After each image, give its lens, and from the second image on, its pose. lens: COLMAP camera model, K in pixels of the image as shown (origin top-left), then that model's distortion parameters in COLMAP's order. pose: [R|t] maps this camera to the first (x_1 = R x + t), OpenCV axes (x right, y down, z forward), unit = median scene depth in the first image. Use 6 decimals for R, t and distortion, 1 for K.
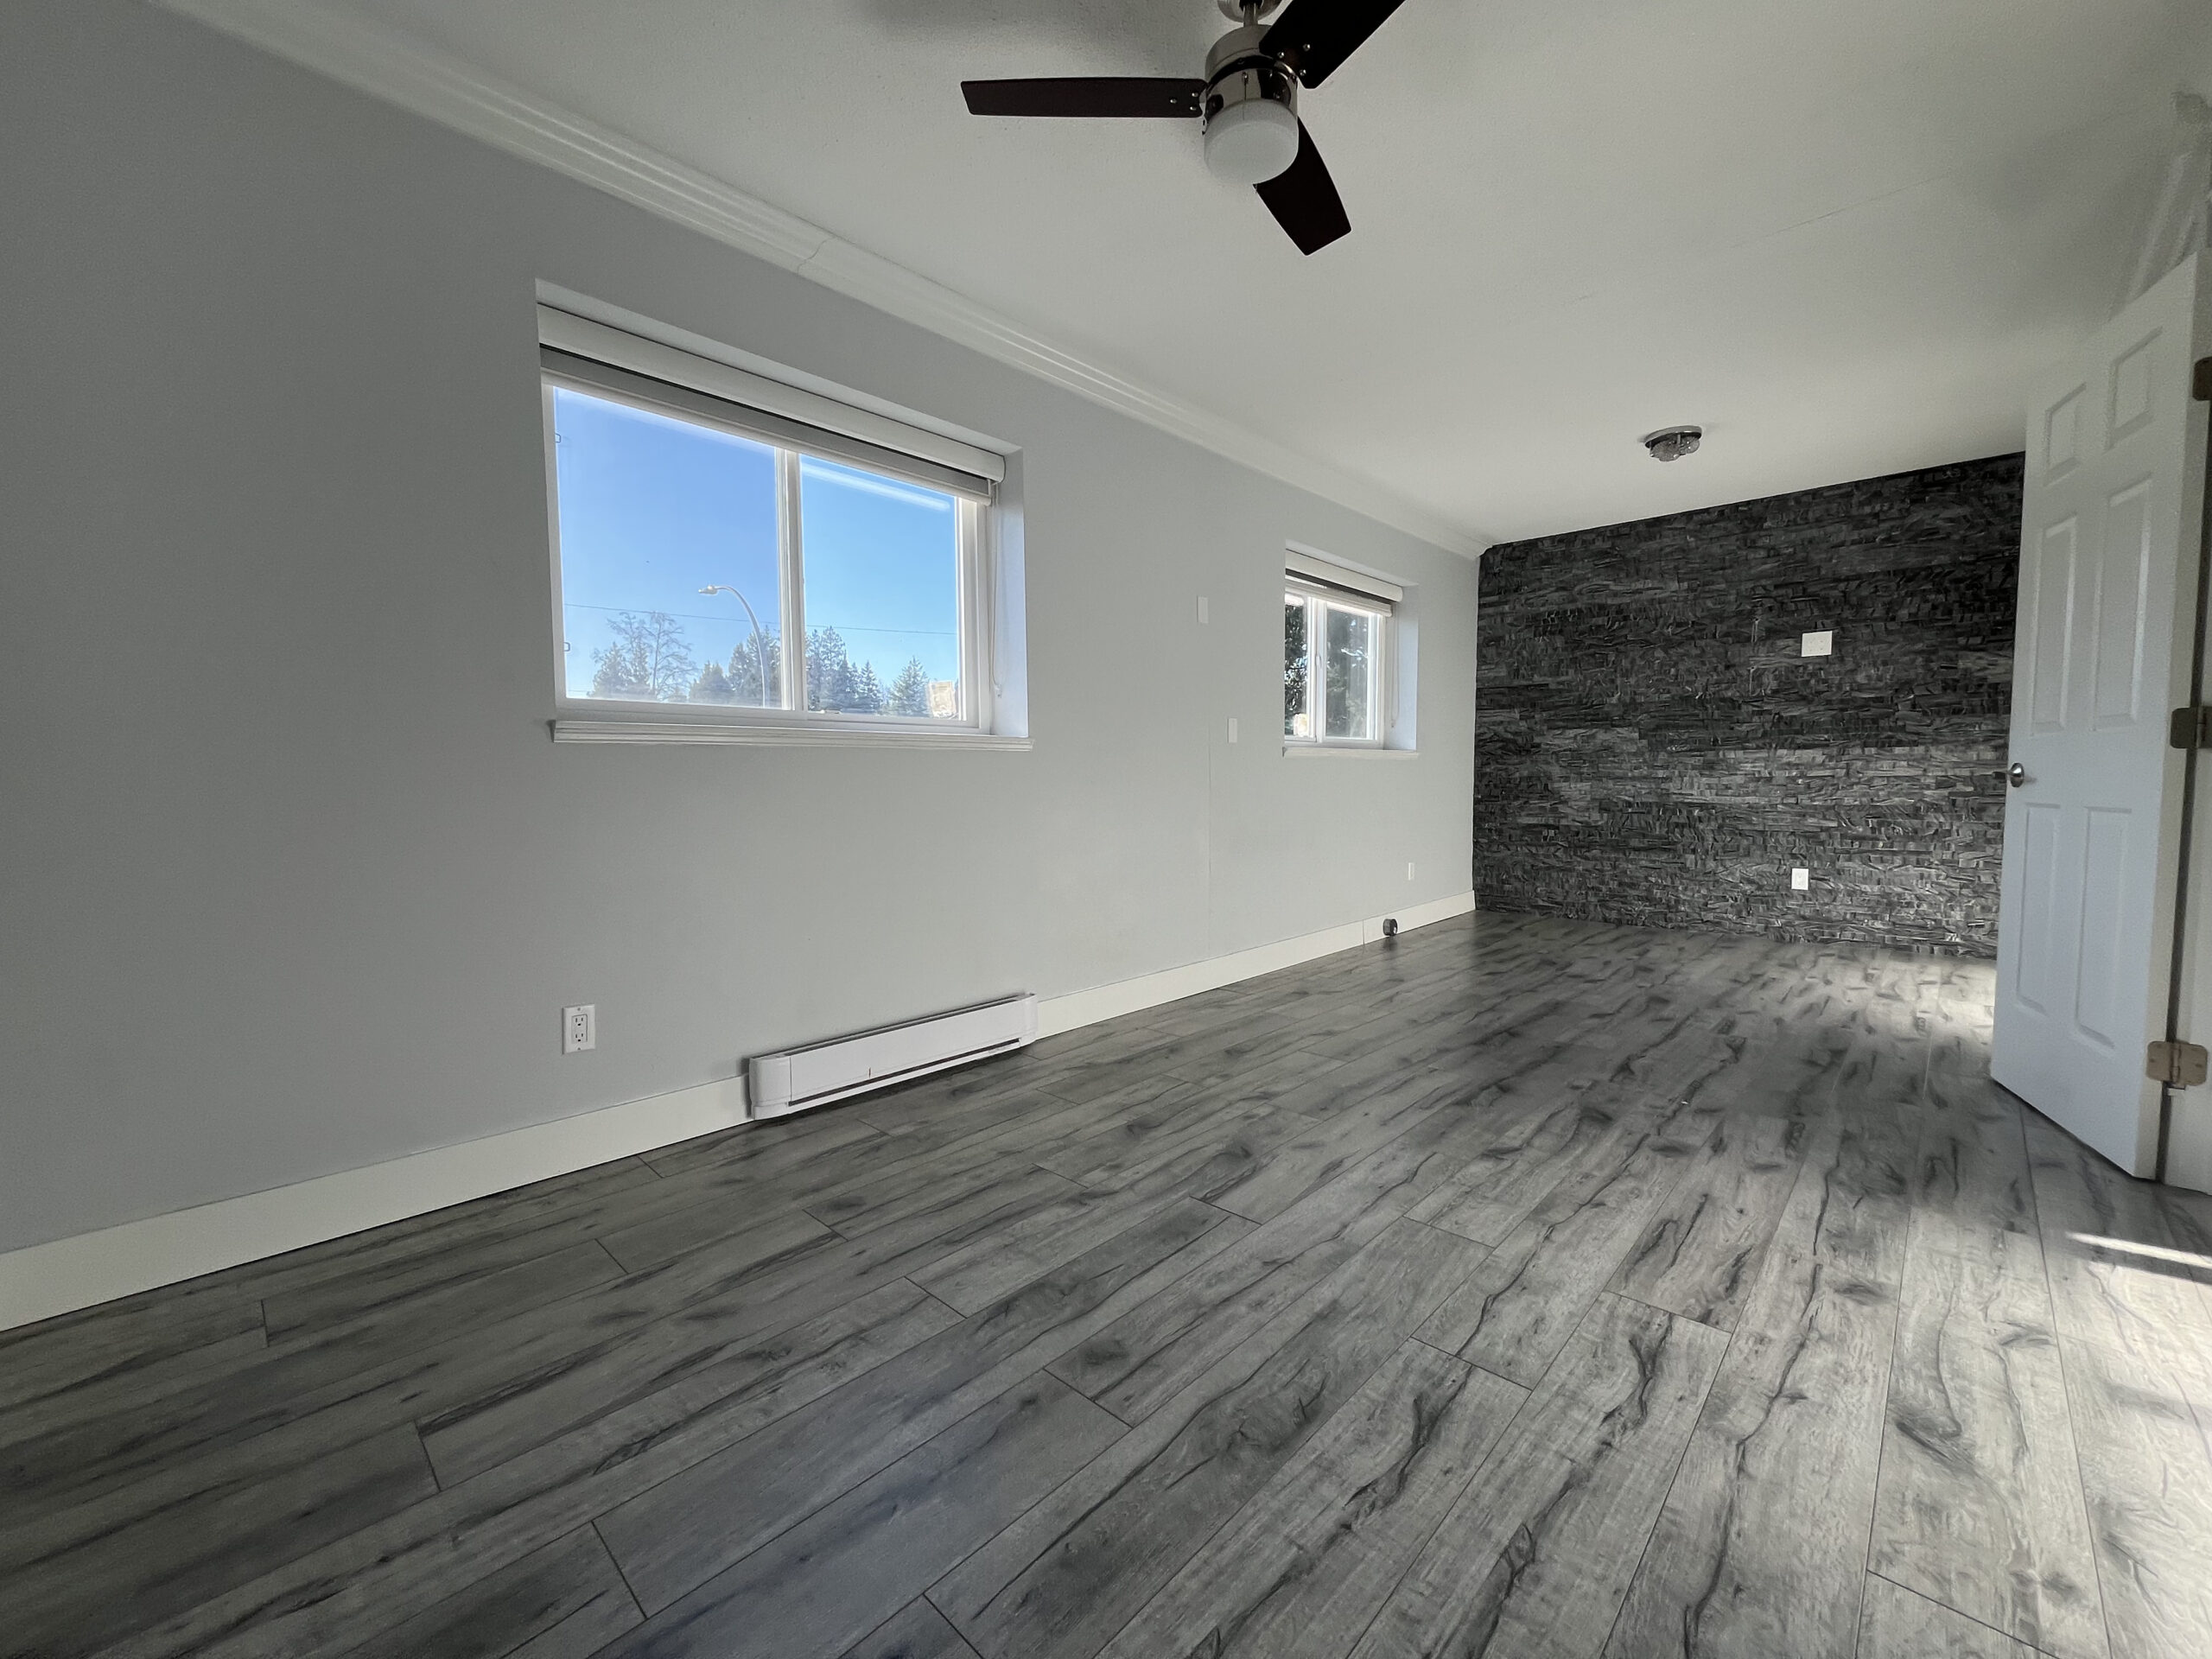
lens RADIAL K [[886.4, 0, 1104.4], [0, 886.4, 820.6], [0, 0, 1]] dist [0.003305, 0.000008]
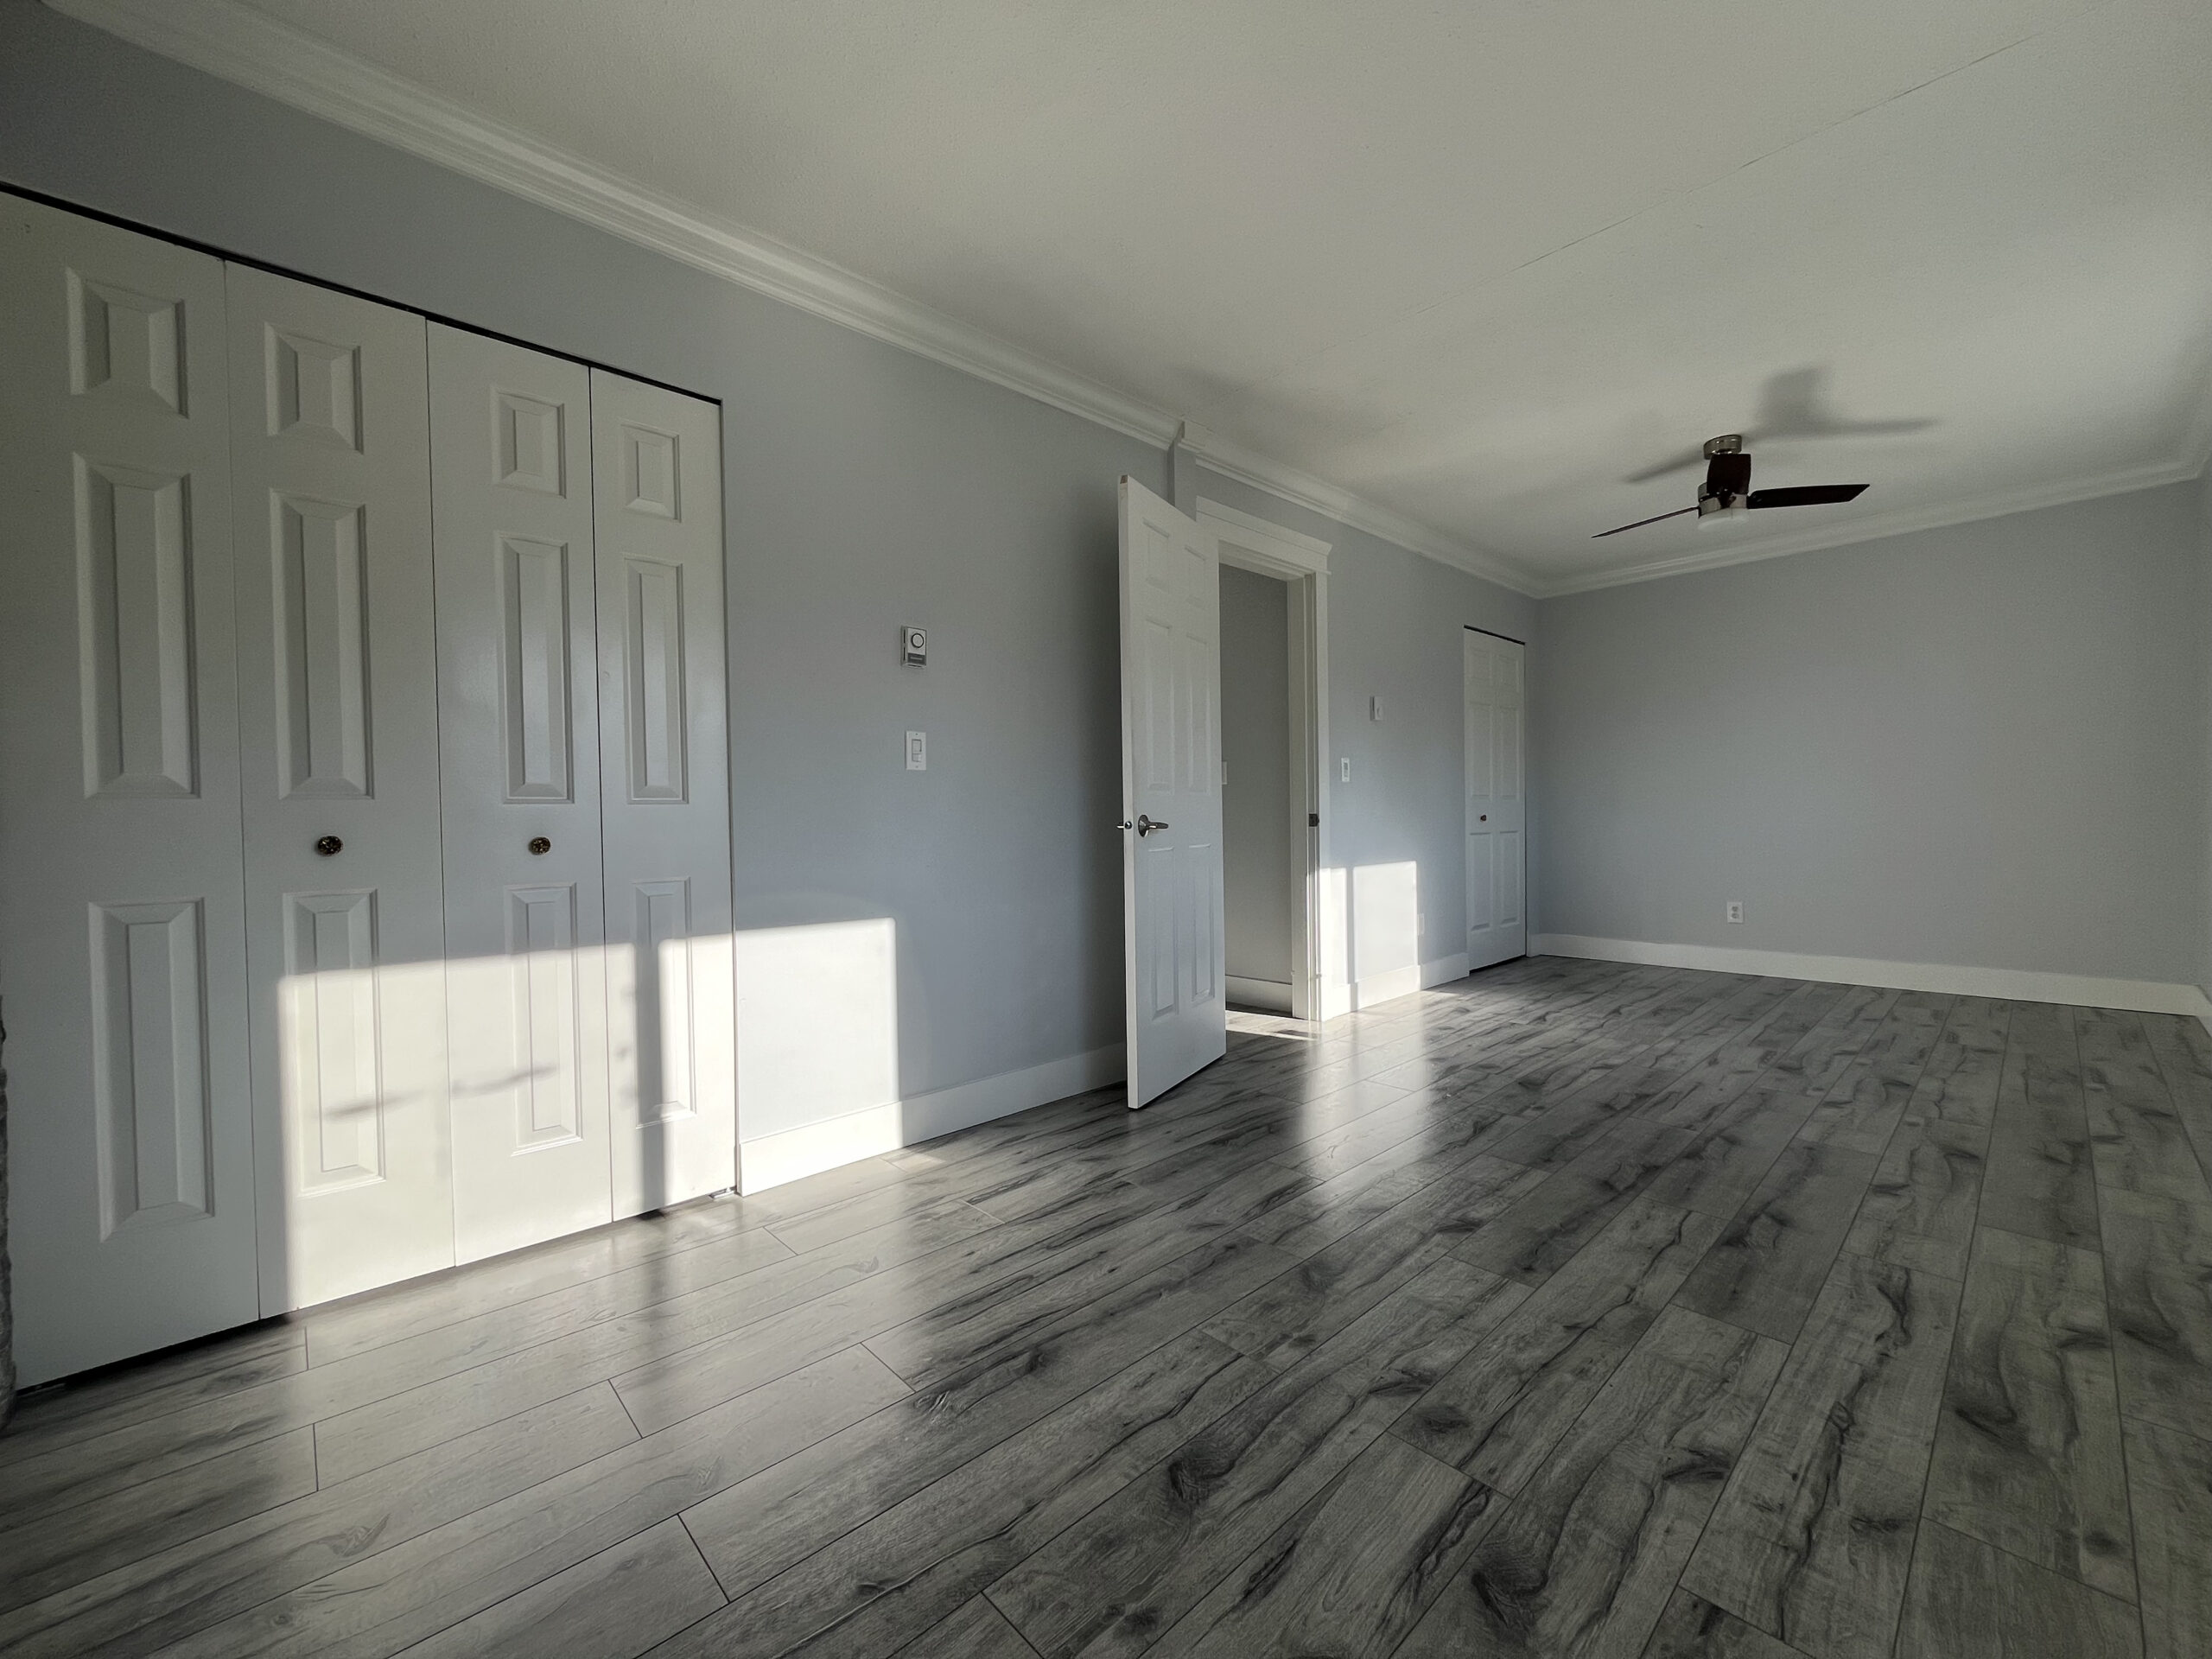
lens RADIAL K [[886.4, 0, 1096.8], [0, 886.4, 835.8], [0, 0, 1]] dist [0.003305, 0.000008]
pose [[-0.998238, 0.017447, 0.056718, 1.043368], [0.021320, 0.997429, 0.068415, -0.117602], [-0.055379, 0.069503, -0.996043, 2.168076]]
